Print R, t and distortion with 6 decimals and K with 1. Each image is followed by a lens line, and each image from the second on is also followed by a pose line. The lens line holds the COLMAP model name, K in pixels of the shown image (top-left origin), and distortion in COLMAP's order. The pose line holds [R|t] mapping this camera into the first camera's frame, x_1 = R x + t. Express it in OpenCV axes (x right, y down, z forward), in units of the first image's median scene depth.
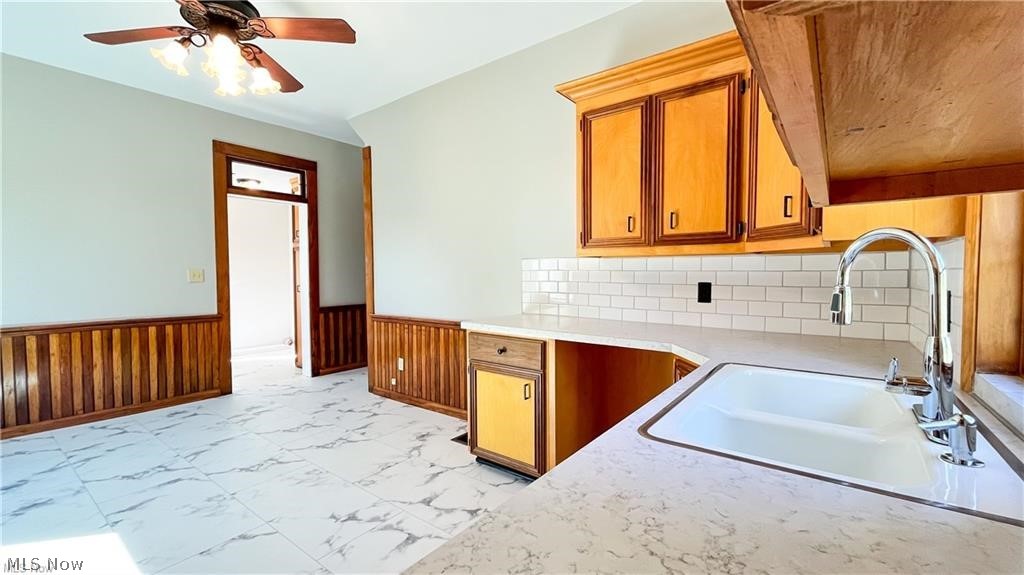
lens RADIAL K [[418.6, 0, 515.0], [0, 418.6, 287.4], [0, 0, 1]] dist [0.002238, 0.000070]
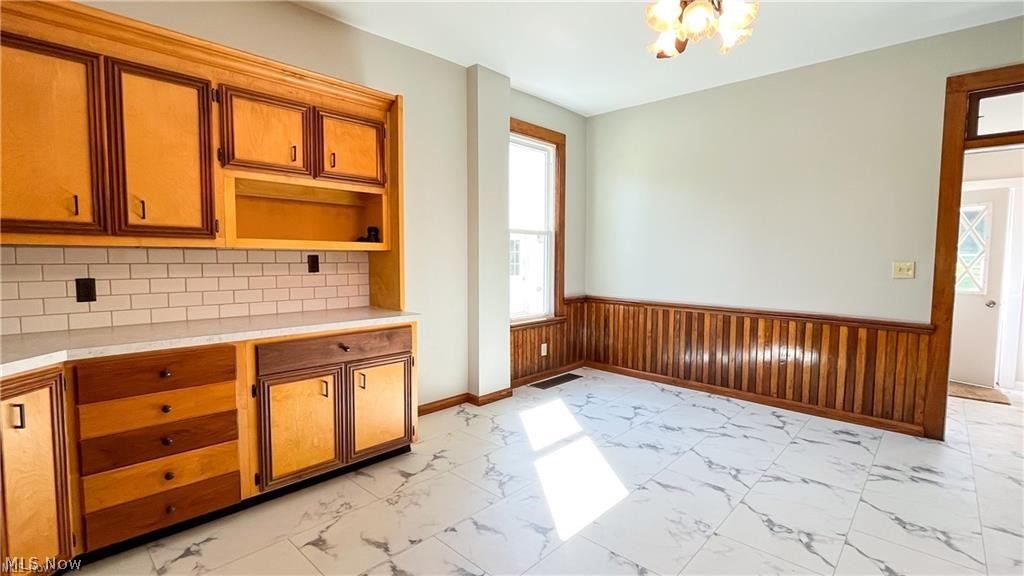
lens RADIAL K [[457.3, 0, 514.5], [0, 457.3, 285.1], [0, 0, 1]] dist [-0.002827, -0.000264]
pose [[-0.097000, 0.062862, -0.993297, 0.152471], [-0.042838, 0.996815, 0.067268, -0.029056], [0.994362, 0.049076, -0.093998, 0.421599]]
